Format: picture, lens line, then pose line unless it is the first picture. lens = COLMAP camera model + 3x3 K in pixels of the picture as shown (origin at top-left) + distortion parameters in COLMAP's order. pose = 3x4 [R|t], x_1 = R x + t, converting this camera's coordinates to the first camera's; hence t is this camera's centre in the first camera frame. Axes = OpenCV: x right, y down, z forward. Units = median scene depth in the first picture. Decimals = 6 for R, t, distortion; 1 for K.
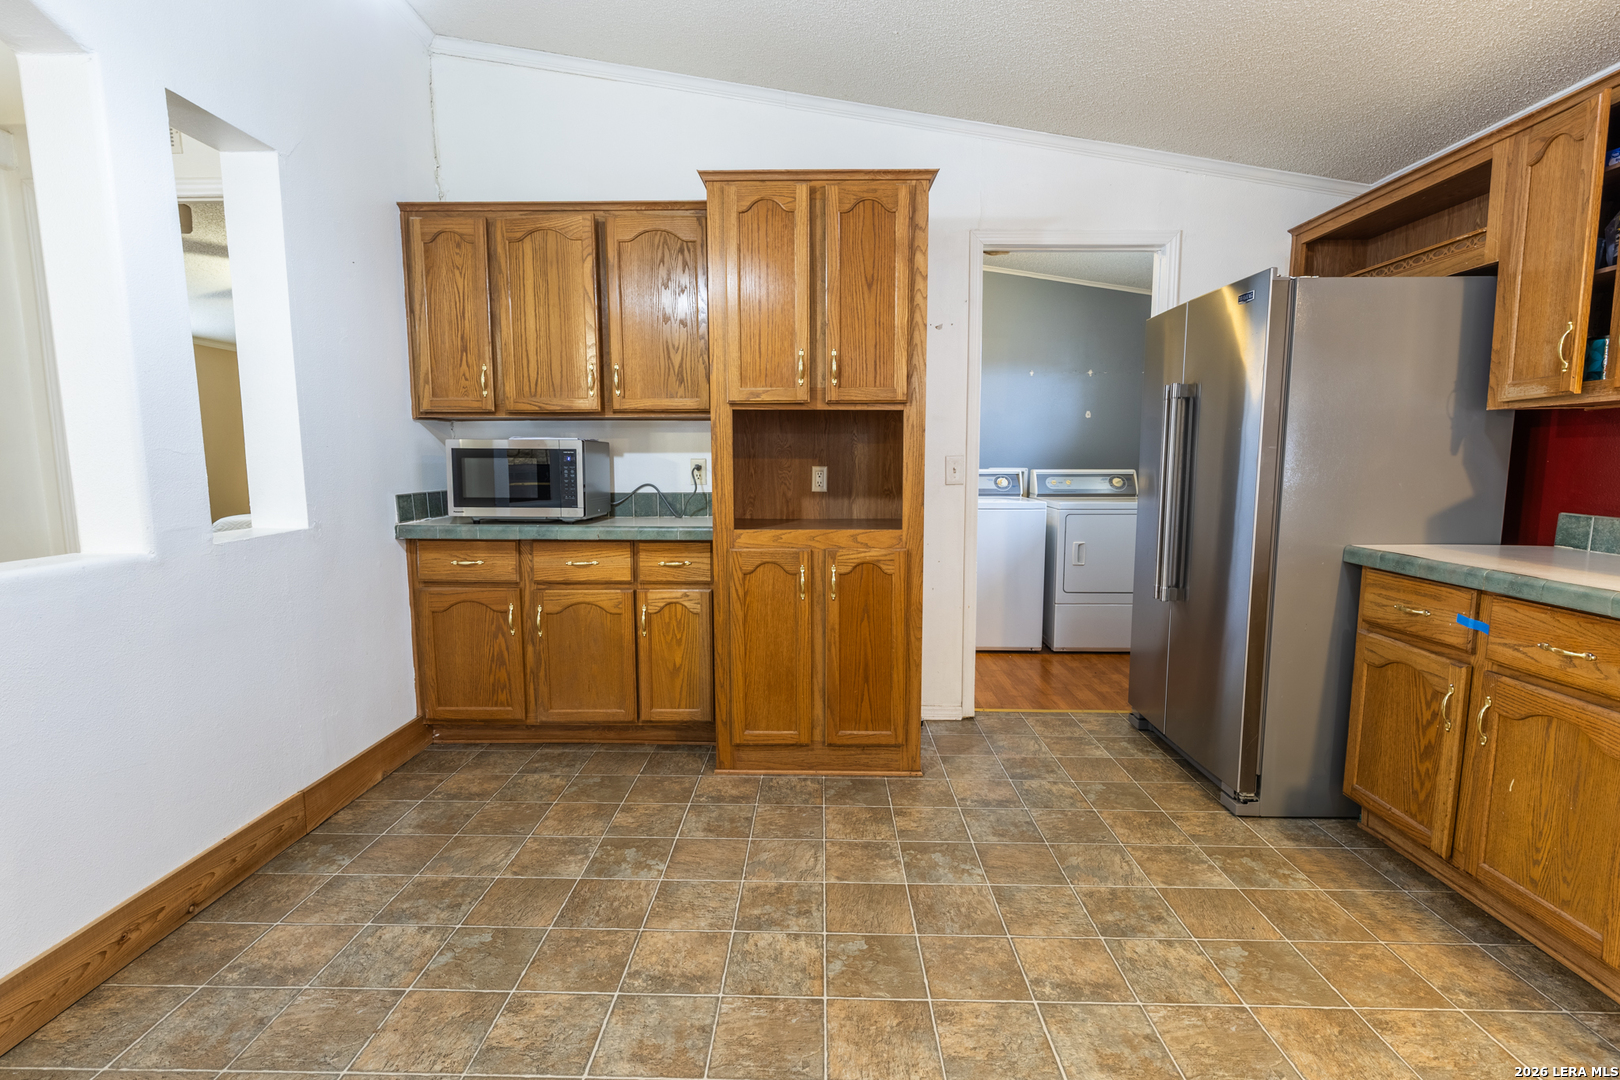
lens RADIAL K [[750.5, 0, 810.0], [0, 750.5, 540.0], [0, 0, 1]] dist [0.005915, -0.001392]
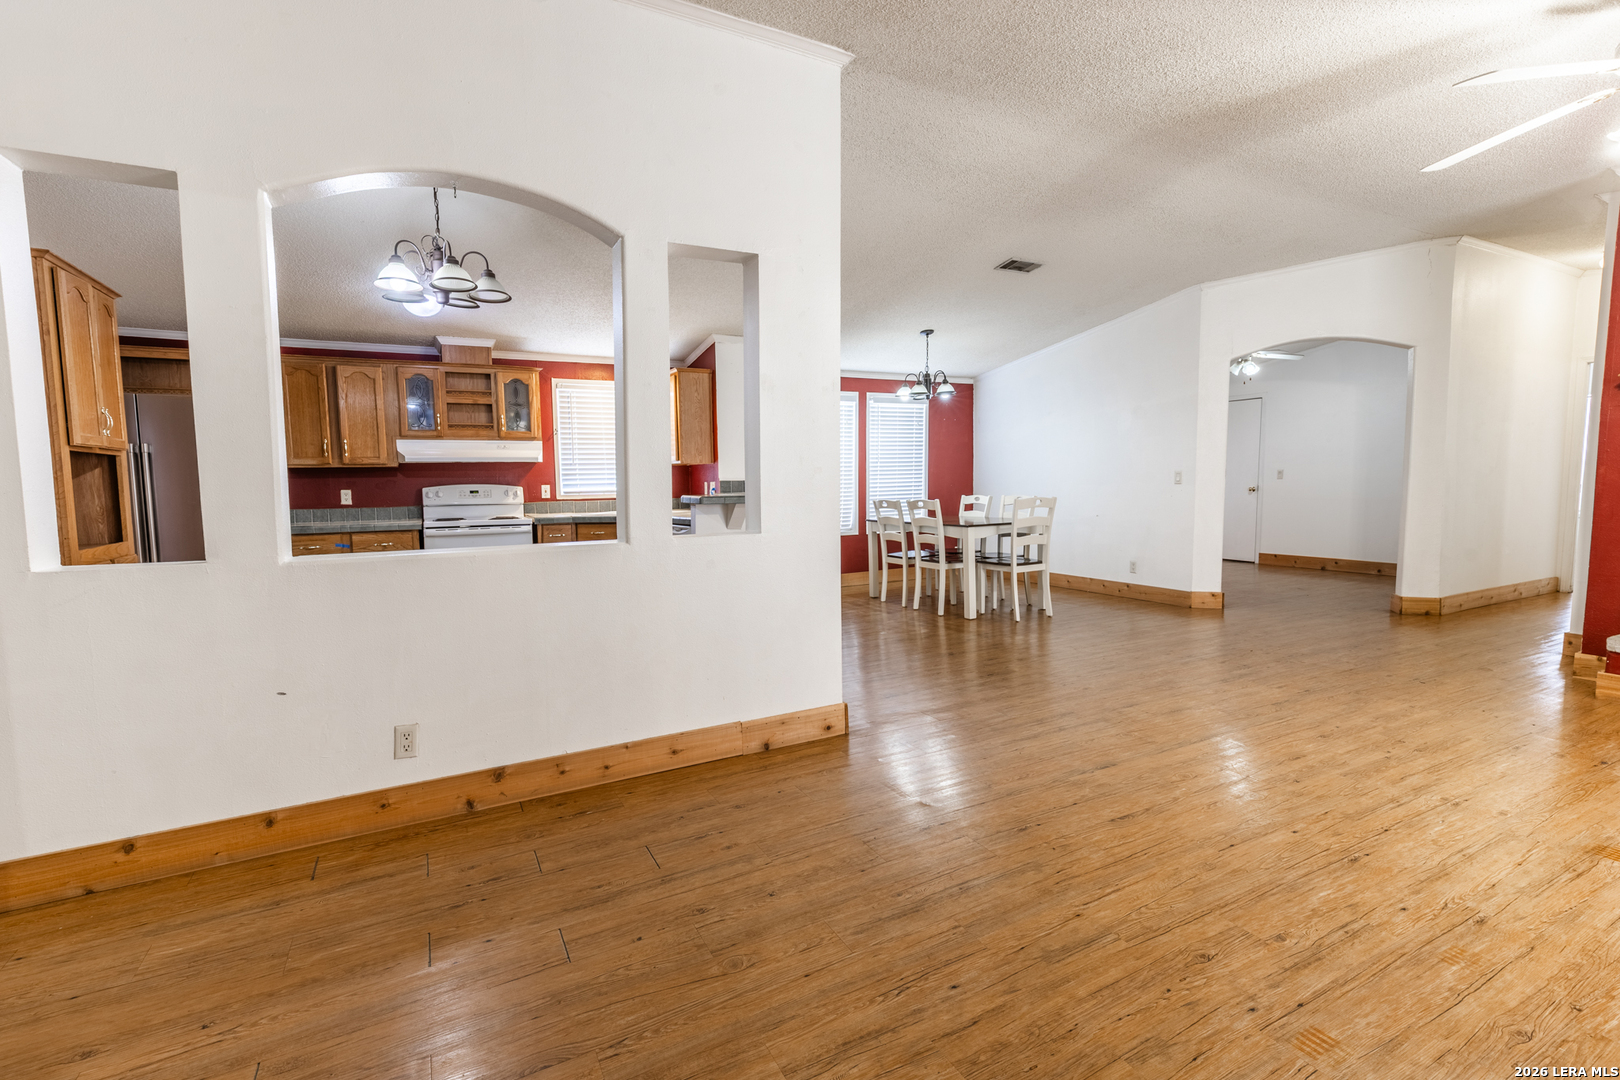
lens RADIAL K [[750.5, 0, 810.0], [0, 750.5, 540.0], [0, 0, 1]] dist [0.005915, -0.001392]
pose [[-0.481519, -0.063919, 0.874102, -1.616317], [0.109613, 0.985114, 0.132419, -0.059845], [-0.869554, 0.159575, -0.467345, 0.542624]]
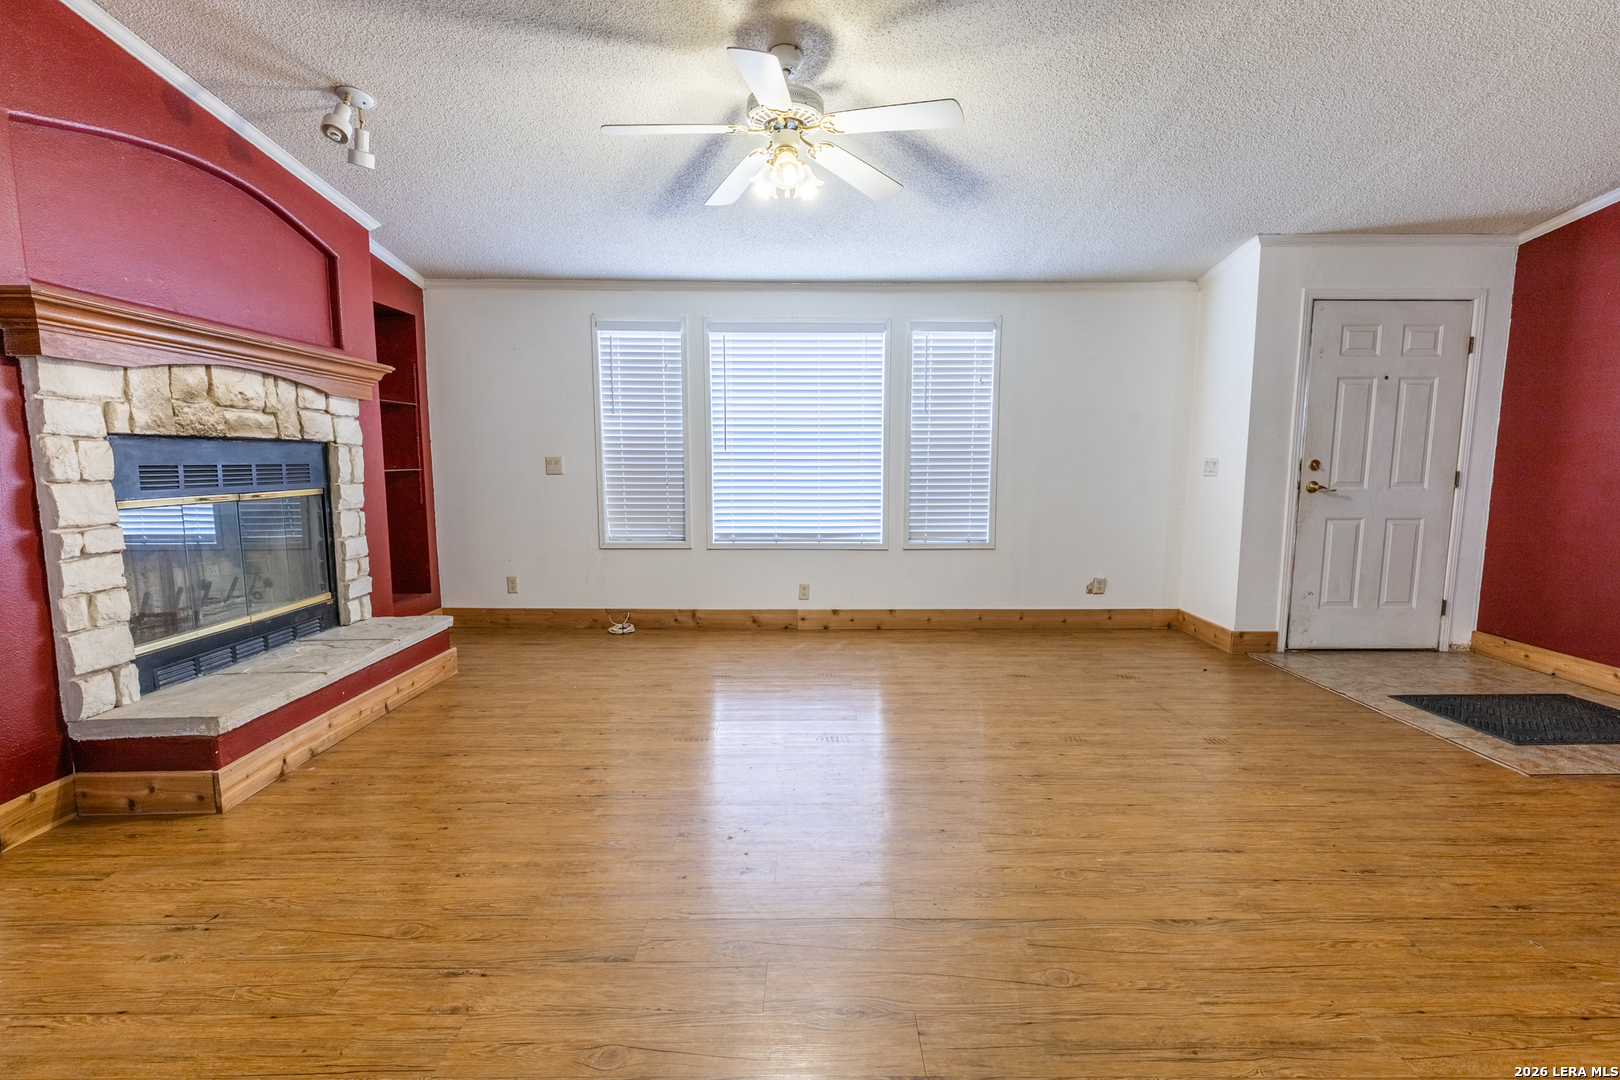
lens RADIAL K [[724.7, 0, 813.8], [0, 724.7, 539.3], [0, 0, 1]] dist [0.007354, 0.000016]
pose [[0.025930, 0.122605, -0.992117, -0.345492], [-0.112452, 0.986509, 0.118973, 0.061410], [0.993319, 0.108480, 0.039367, -0.624008]]
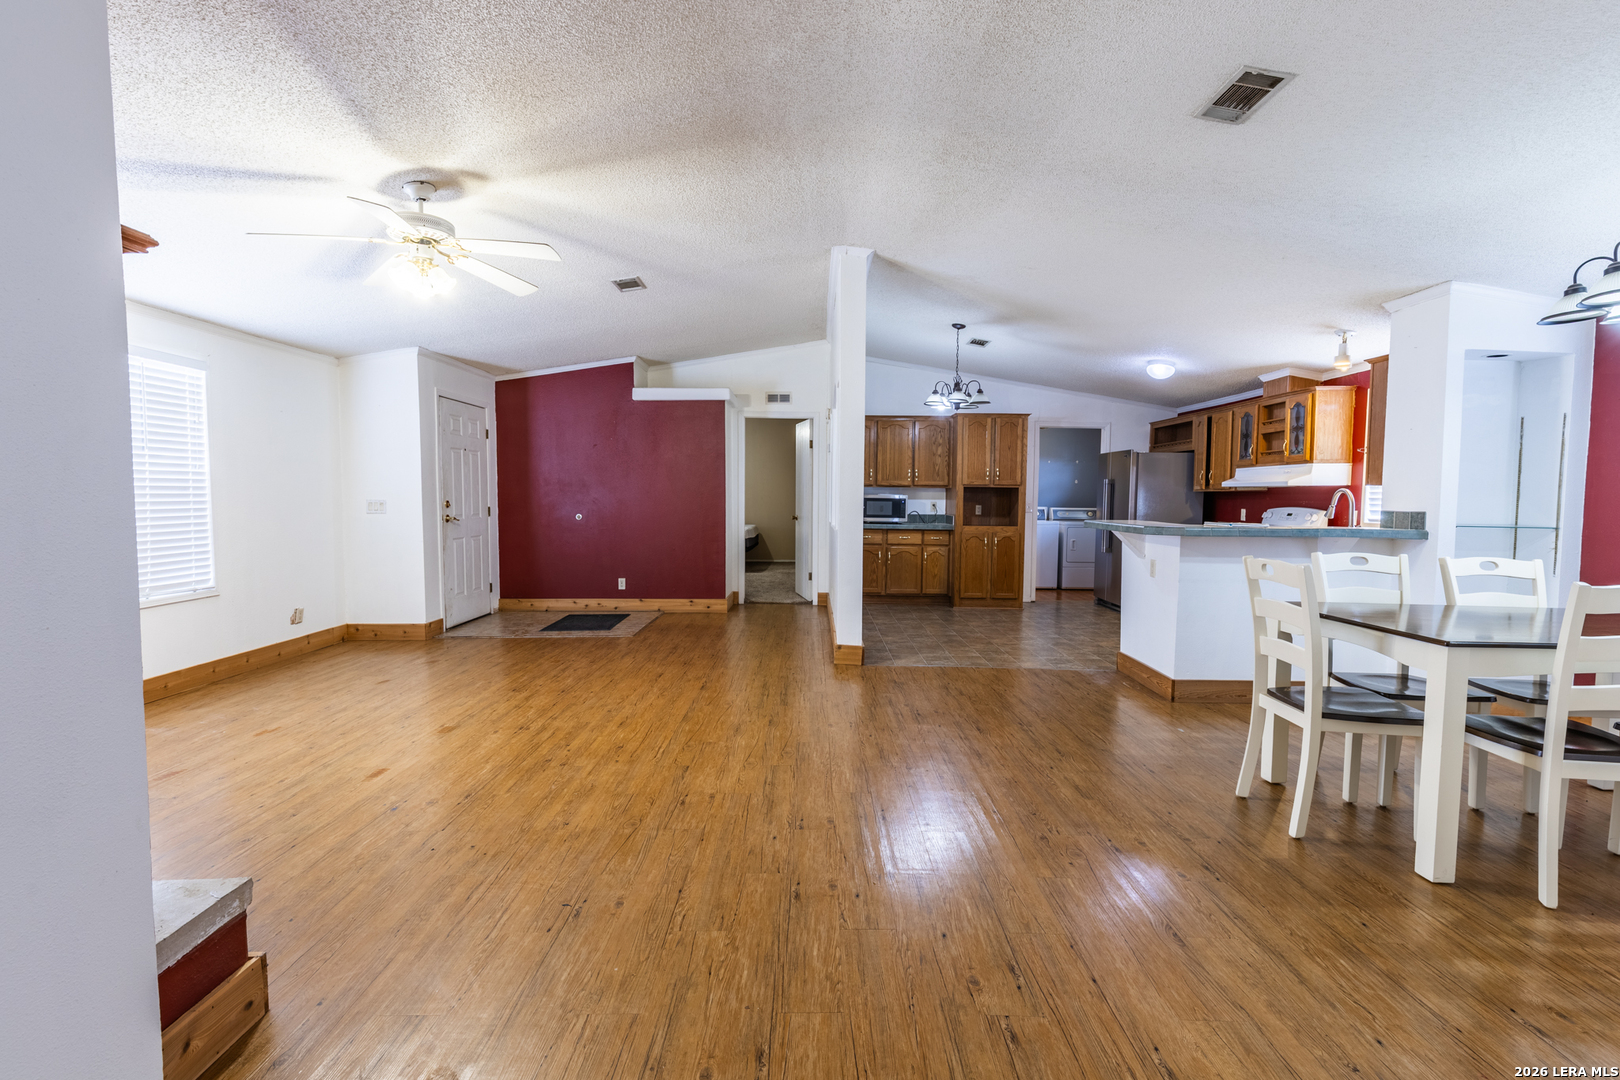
lens RADIAL K [[724.7, 0, 813.8], [0, 724.7, 539.3], [0, 0, 1]] dist [0.007354, 0.000016]
pose [[0.999862, 0.010319, 0.013050, -0.710377], [-0.009661, 0.998726, -0.049536, 0.184309], [-0.013544, 0.049403, 0.998687, -1.840468]]
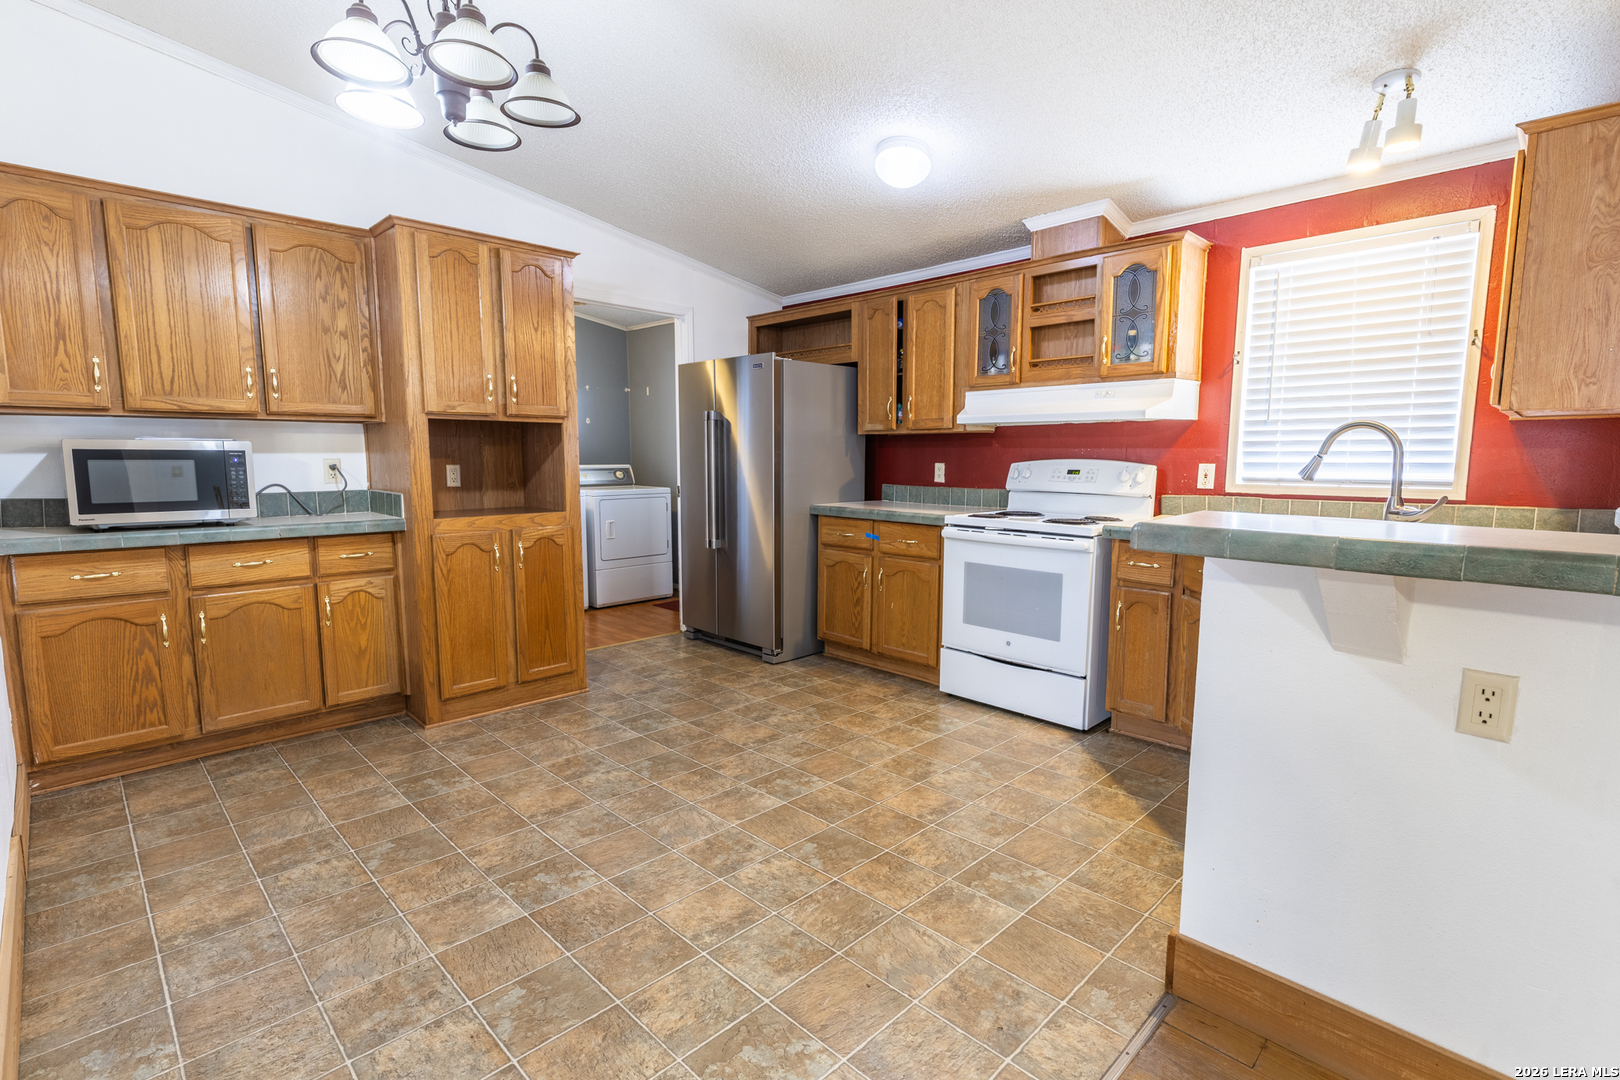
lens RADIAL K [[750.5, 0, 810.0], [0, 750.5, 540.0], [0, 0, 1]] dist [0.005915, -0.001392]
pose [[0.701035, -0.081190, 0.708490, -0.506865], [0.075938, 0.996348, 0.039039, 0.017405], [-0.709073, 0.026434, 0.704640, -0.252099]]
